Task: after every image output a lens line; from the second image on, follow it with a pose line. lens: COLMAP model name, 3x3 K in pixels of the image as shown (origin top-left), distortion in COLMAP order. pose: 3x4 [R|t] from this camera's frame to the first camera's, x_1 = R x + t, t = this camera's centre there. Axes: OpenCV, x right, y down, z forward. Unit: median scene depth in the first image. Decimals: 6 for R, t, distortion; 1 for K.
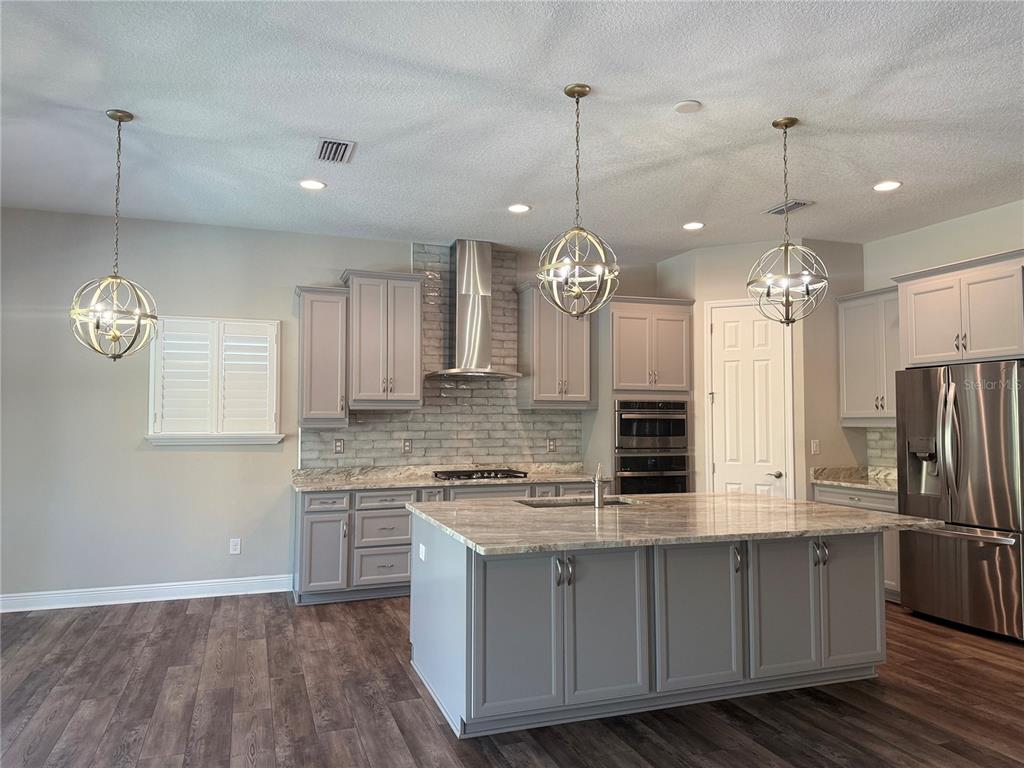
lens RADIAL K [[718.9, 0, 512.0], [0, 718.9, 384.0], [0, 0, 1]] dist [0.132850, -0.189145]
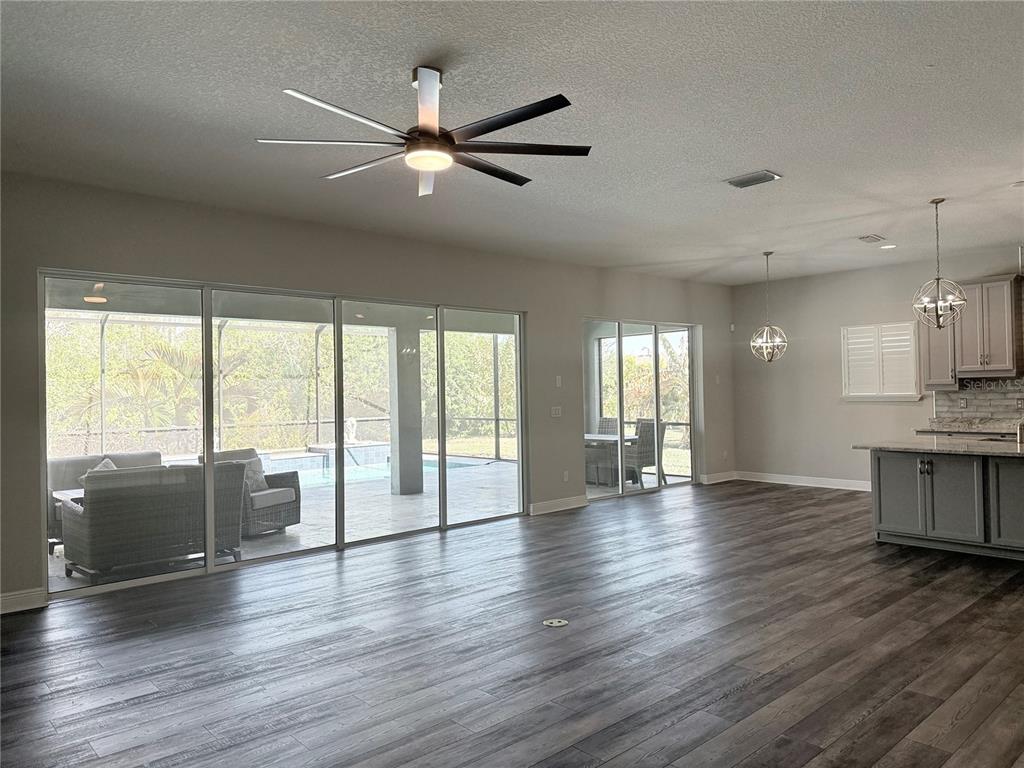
lens RADIAL K [[718.9, 0, 512.0], [0, 718.9, 384.0], [0, 0, 1]] dist [0.132850, -0.189145]
pose [[0.384351, -0.016411, -0.923041, 0.787657], [0.065955, 0.997775, 0.009724, -0.025880], [0.920828, -0.064616, 0.384578, -0.389449]]
